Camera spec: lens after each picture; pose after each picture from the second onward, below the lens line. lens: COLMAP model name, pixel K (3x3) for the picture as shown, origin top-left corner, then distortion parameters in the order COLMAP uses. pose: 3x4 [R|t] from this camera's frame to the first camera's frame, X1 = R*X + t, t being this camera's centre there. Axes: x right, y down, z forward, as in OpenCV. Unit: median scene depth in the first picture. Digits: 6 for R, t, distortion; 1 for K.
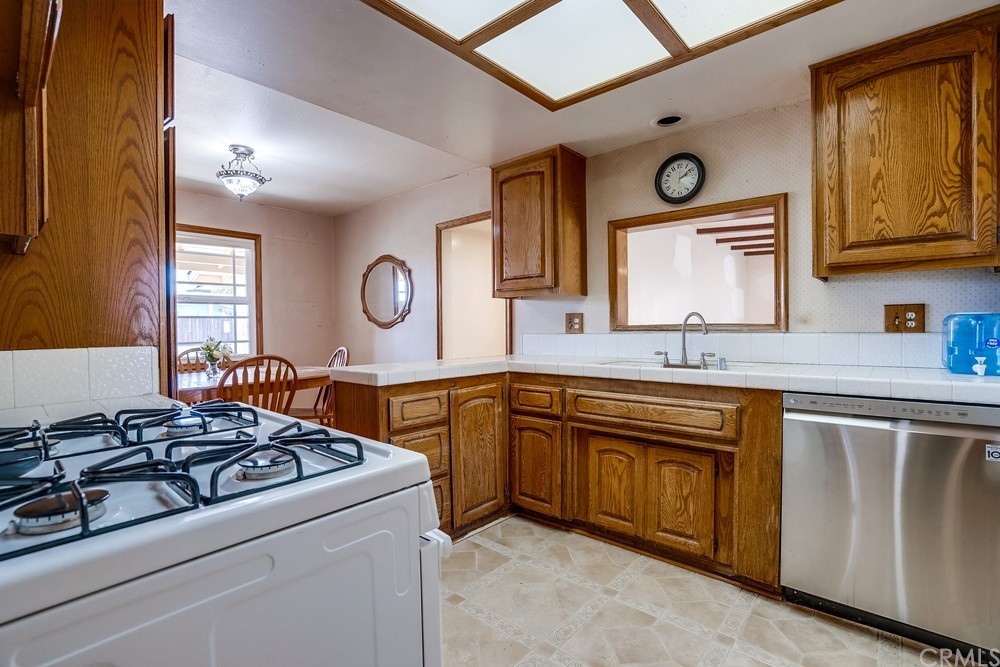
lens RADIAL K [[462.2, 0, 497.1], [0, 462.2, 333.6], [0, 0, 1]] dist [-0.047919, 0.016856]
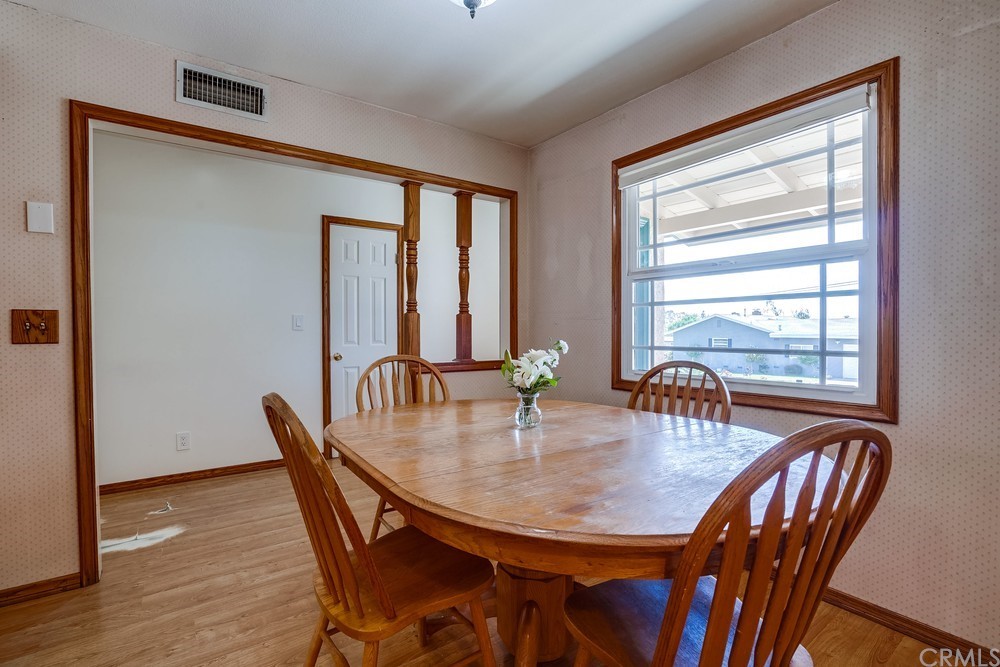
lens RADIAL K [[460.6, 0, 499.5], [0, 460.6, 335.7], [0, 0, 1]] dist [-0.060465, 0.021564]
pose [[-0.229588, 0.035019, -0.972658, -0.158694], [-0.002223, 0.999331, 0.036505, -0.017702], [0.973285, 0.010544, -0.229356, 1.152026]]
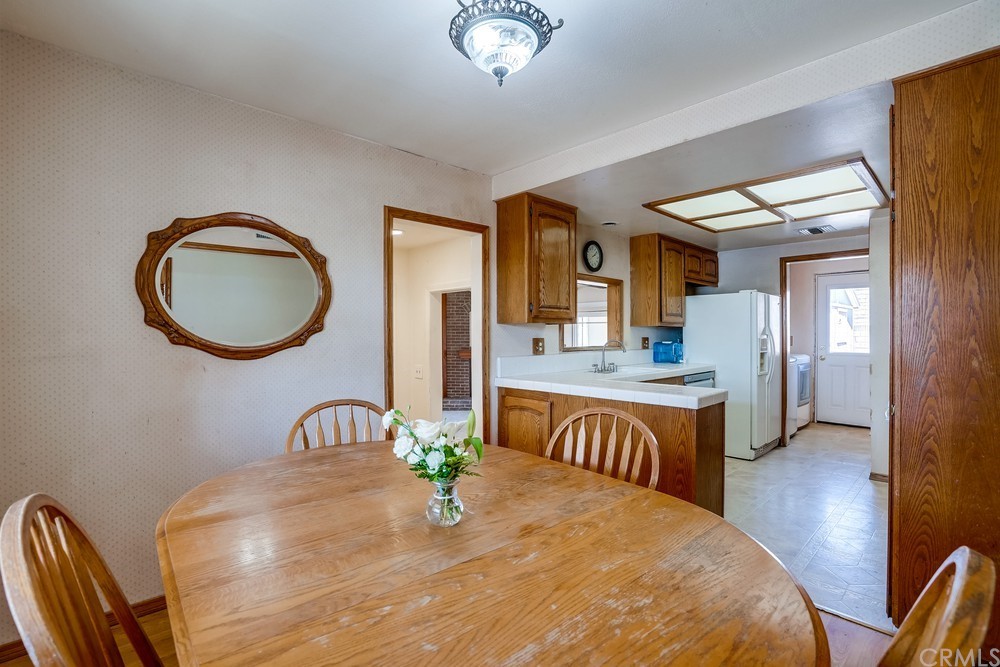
lens RADIAL K [[462.2, 0, 498.0], [0, 462.2, 334.2], [0, 0, 1]] dist [-0.063339, 0.025280]
pose [[0.084858, 0.008371, 0.996358, -1.027223], [0.012470, 0.999877, -0.009463, -0.043476], [-0.996315, 0.013227, 0.084743, 0.988265]]
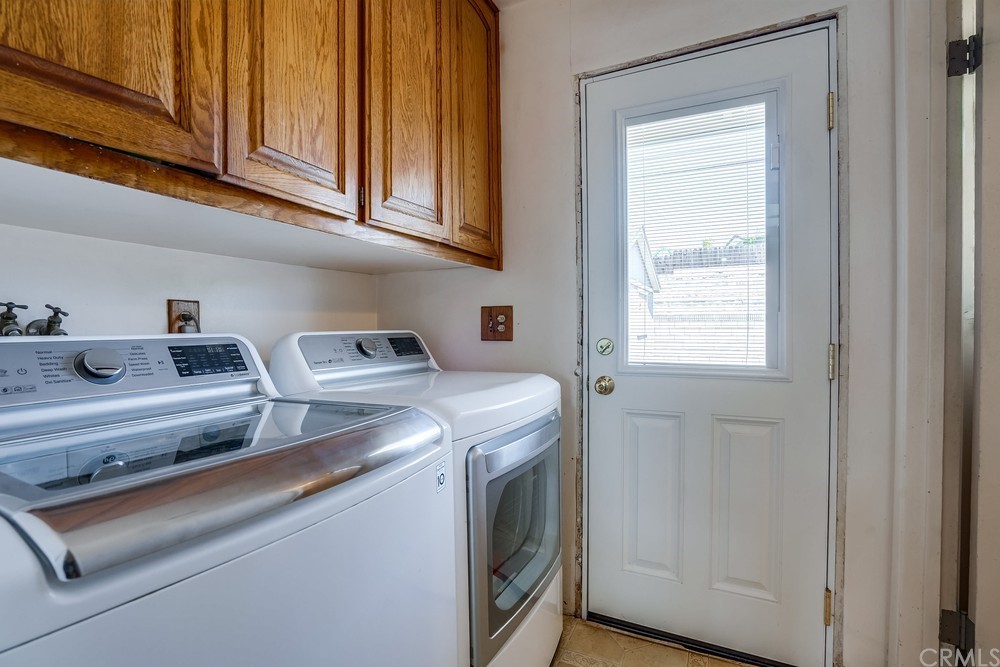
lens RADIAL K [[462.2, 0, 498.0], [0, 462.2, 334.2], [0, 0, 1]] dist [-0.063339, 0.025280]
pose [[-0.270529, -0.001732, 0.962710, 0.551636], [0.020069, 0.999771, 0.007438, -0.006592], [-0.962503, 0.021333, -0.270432, 0.019818]]
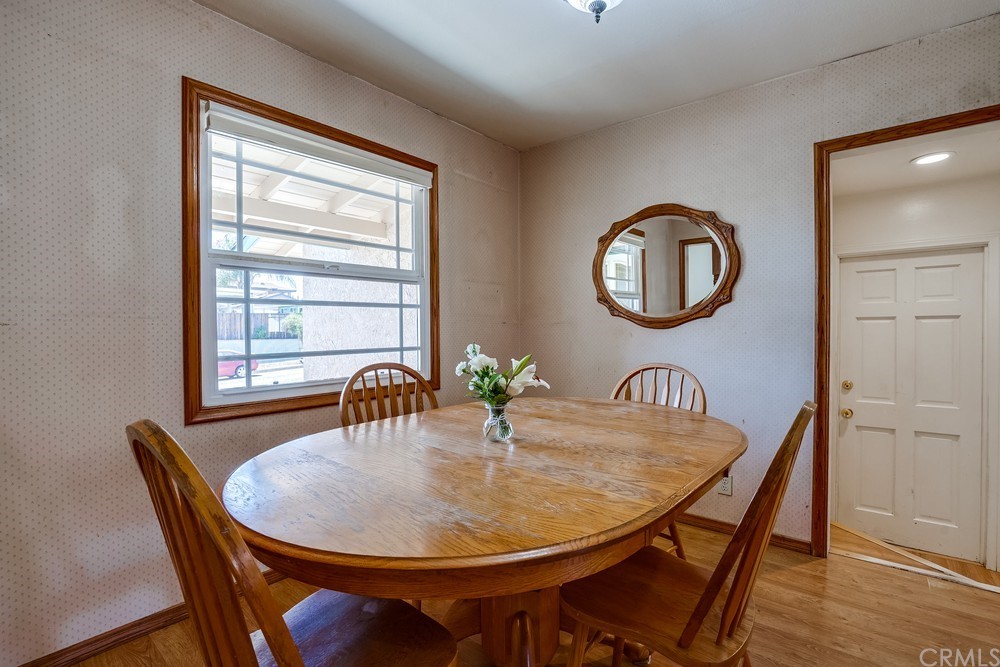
lens RADIAL K [[467.1, 0, 498.3], [0, 467.1, 346.4], [0, 0, 1]] dist [-0.067744, 0.022598]
pose [[0.999308, 0.007420, 0.036455, -0.678610], [-0.008369, 0.999629, 0.025934, -0.001606], [-0.036249, -0.026222, 0.998999, 0.594599]]
